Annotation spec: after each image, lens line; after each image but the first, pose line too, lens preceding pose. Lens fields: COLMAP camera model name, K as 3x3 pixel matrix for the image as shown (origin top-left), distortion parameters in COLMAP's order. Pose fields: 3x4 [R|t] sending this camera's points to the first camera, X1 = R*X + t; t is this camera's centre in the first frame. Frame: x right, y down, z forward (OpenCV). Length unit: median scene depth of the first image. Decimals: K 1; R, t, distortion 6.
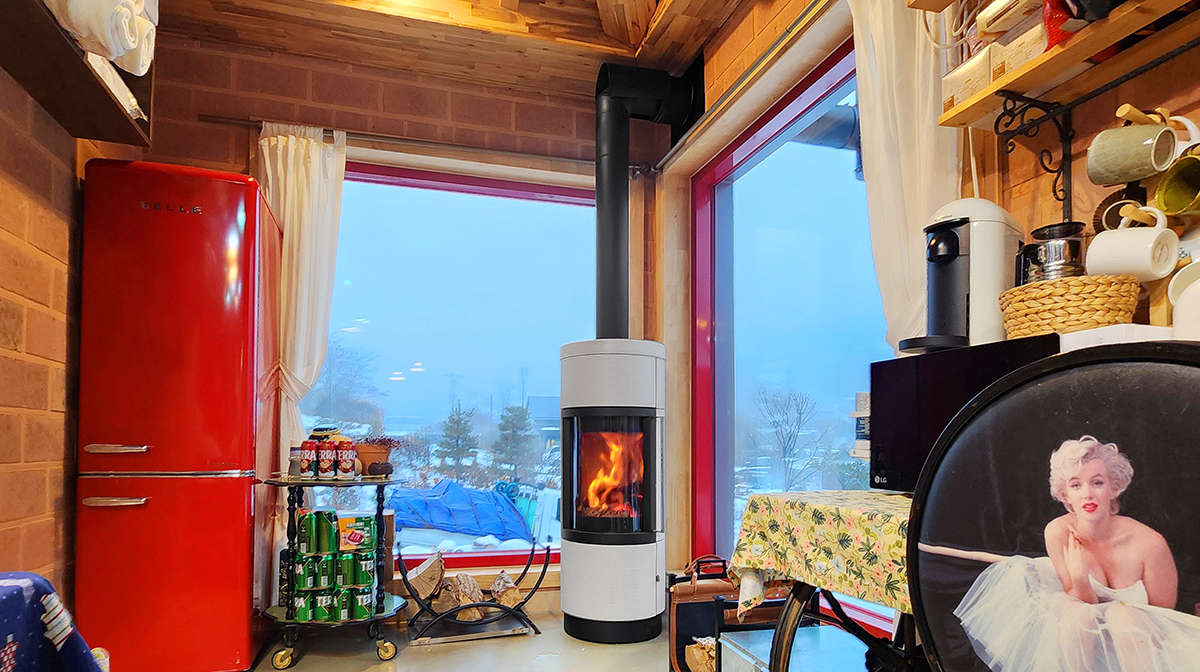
lens RADIAL K [[621.1, 0, 580.8], [0, 621.1, 368.1], [0, 0, 1]] dist [-0.001963, -0.000301]
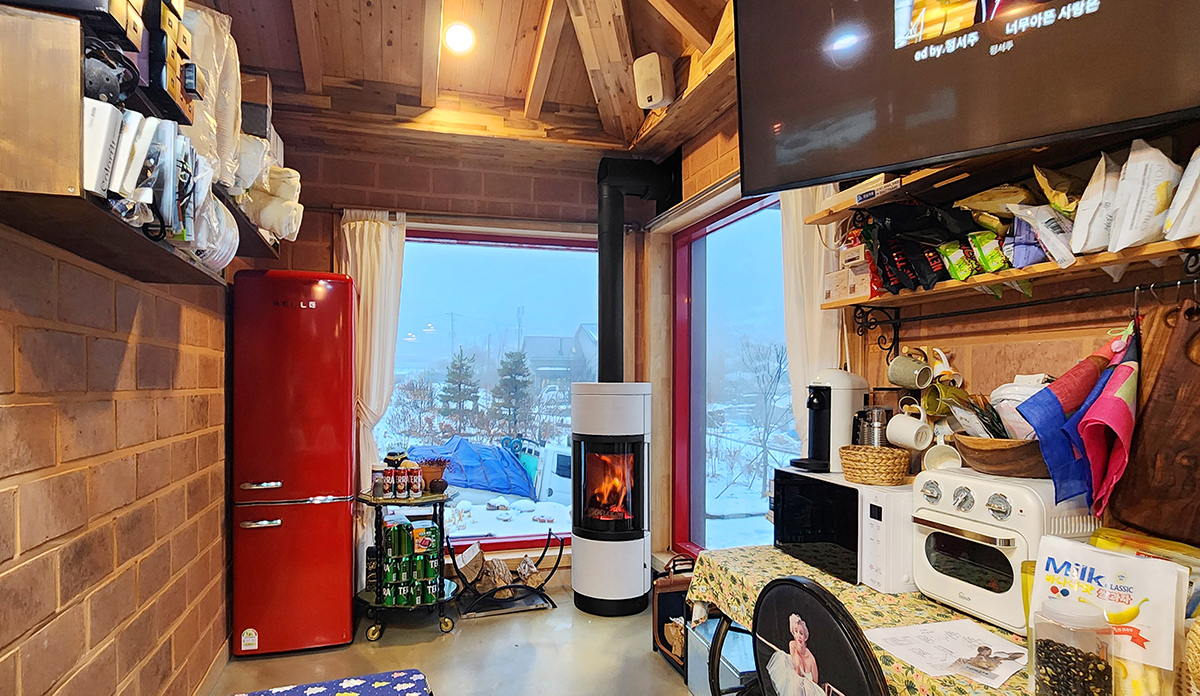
lens RADIAL K [[592.5, 0, 573.7], [0, 592.5, 298.1], [0, 0, 1]] dist [0.000176, 0.000353]
pose [[0.999994, 0.003382, 0.000049, -0.030774], [-0.003382, 0.999917, -0.012463, -0.216873], [-0.000091, 0.012463, 0.999922, -0.272660]]
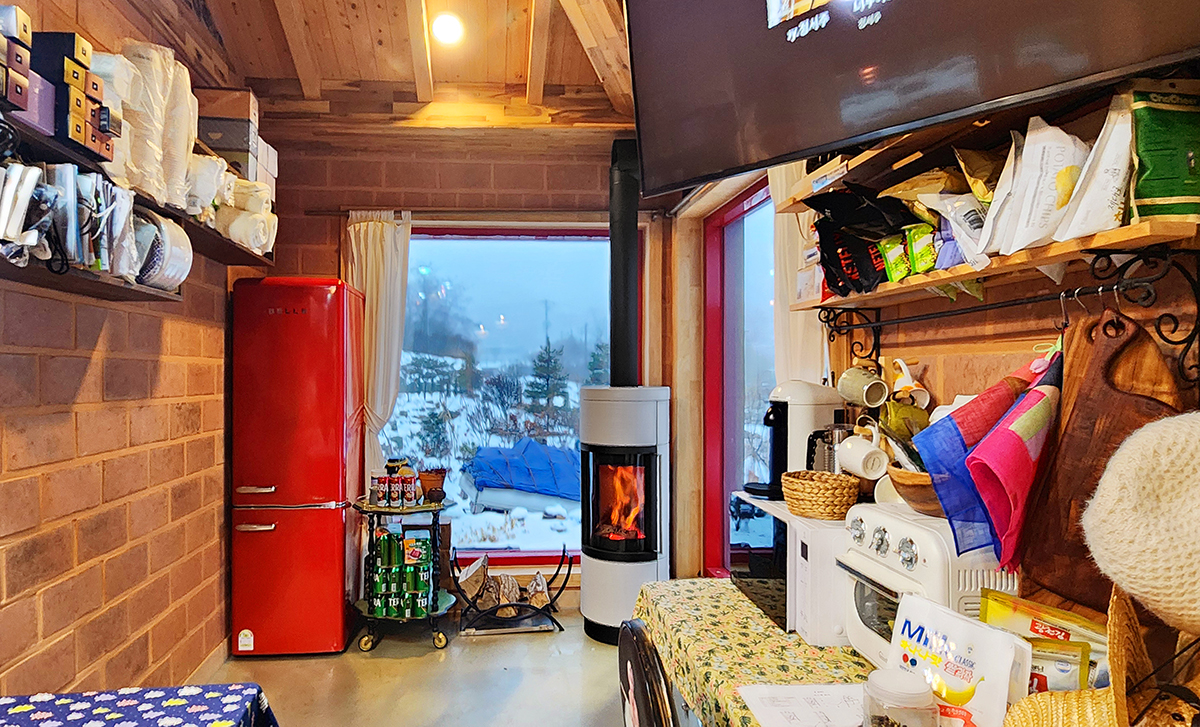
lens RADIAL K [[653.3, 0, 551.8], [0, 653.3, 277.2], [0, 0, 1]] dist [0.000439, -0.000418]
pose [[0.980692, -0.026607, -0.193740, 0.180558], [0.022660, 0.999489, -0.022561, -0.242091], [0.194241, 0.017735, 0.980793, -0.282921]]
